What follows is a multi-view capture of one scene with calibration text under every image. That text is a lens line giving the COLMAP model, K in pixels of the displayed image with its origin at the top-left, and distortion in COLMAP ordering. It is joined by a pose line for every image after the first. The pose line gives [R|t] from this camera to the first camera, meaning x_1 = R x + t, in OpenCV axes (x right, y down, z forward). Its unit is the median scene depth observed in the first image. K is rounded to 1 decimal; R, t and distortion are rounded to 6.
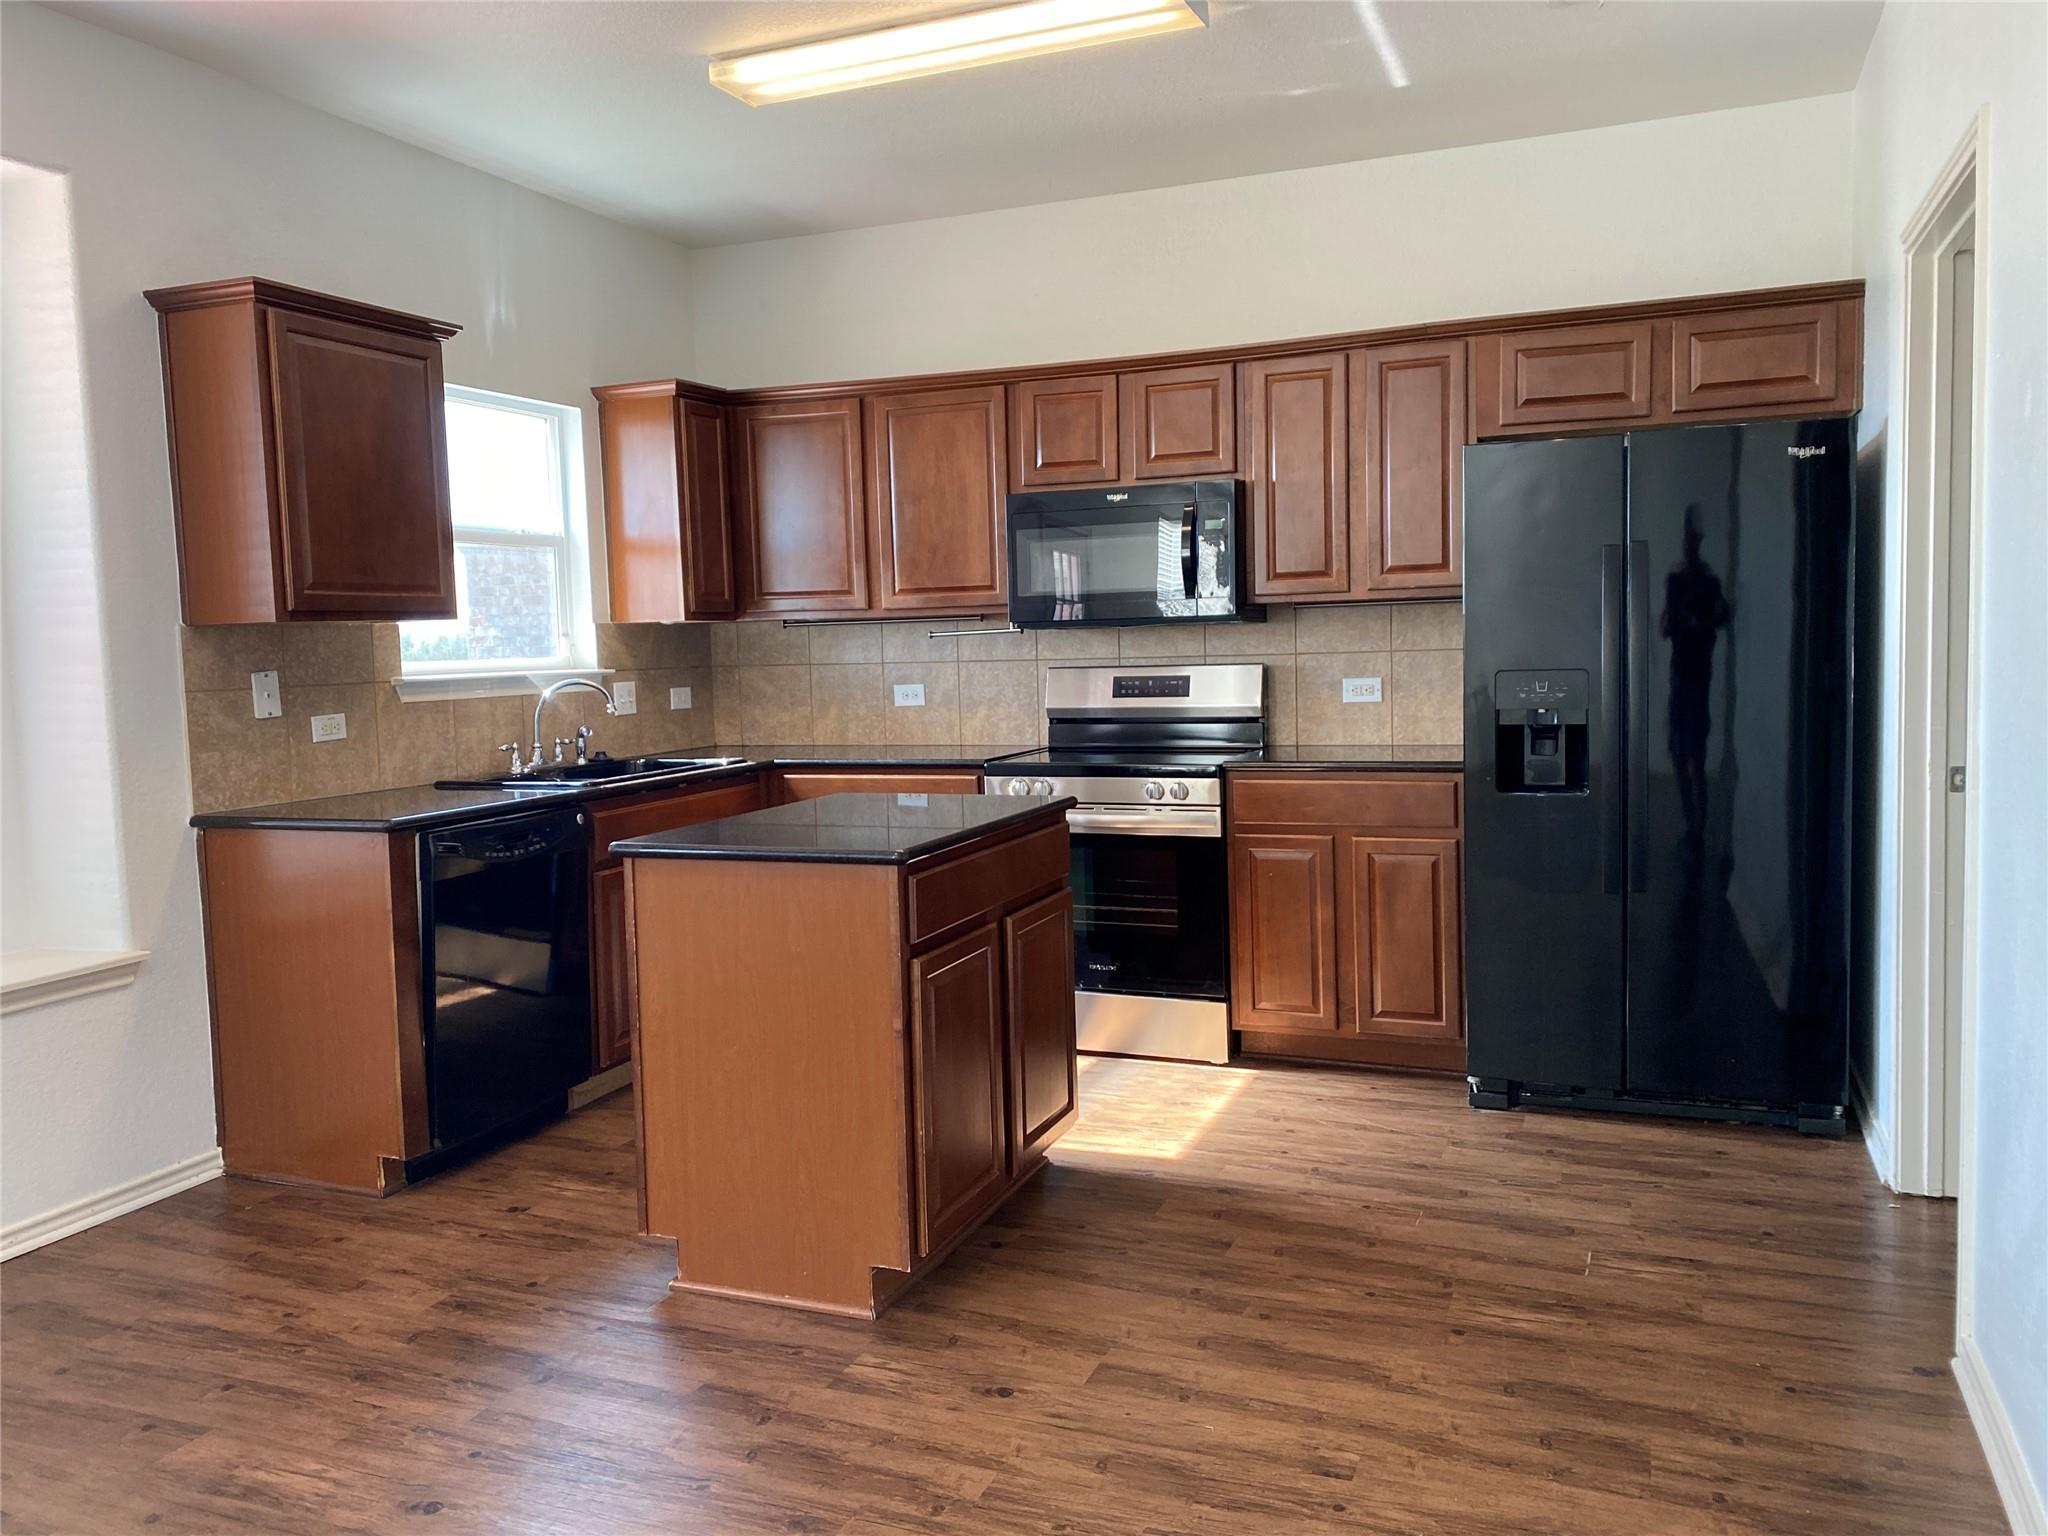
lens RADIAL K [[1539.1, 0, 1020.6], [0, 1539.1, 765.9], [0, 0, 1]] dist [0.001702, 0.000374]
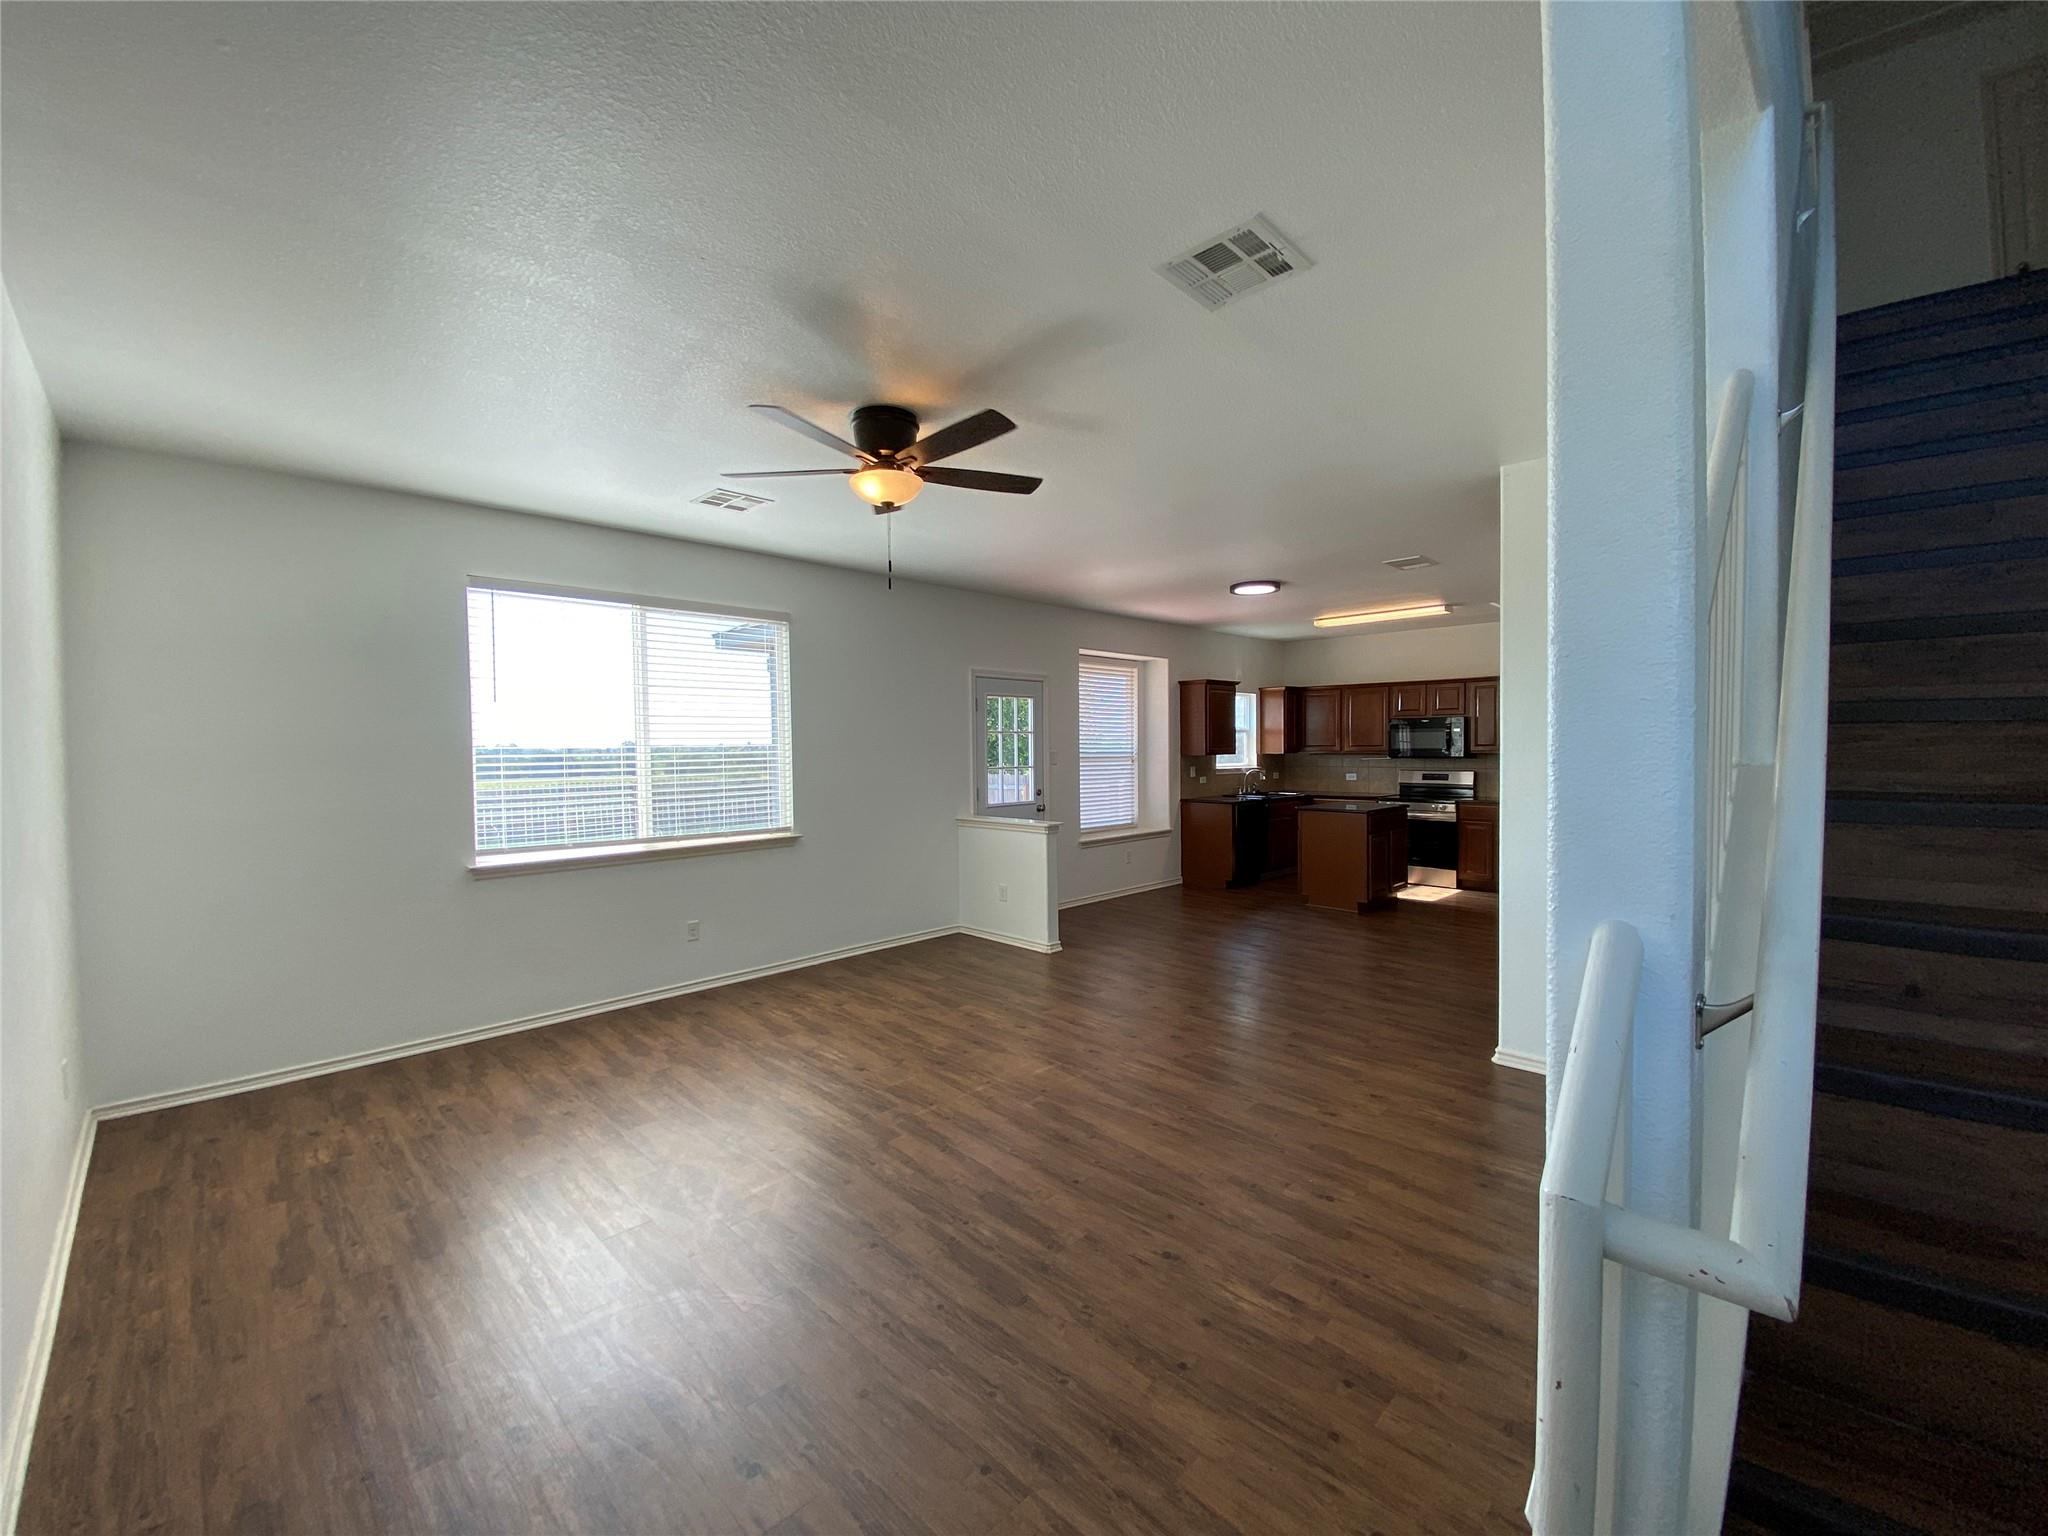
lens RADIAL K [[837.9, 0, 978.5], [0, 837.9, 760.0], [0, 0, 1]] dist [0.009973, 0.000187]
pose [[0.908015, 0.025776, -0.418144, -0.051914], [-0.050707, 0.997529, -0.048622, 0.050200], [0.415858, 0.065353, 0.907078, -1.053726]]
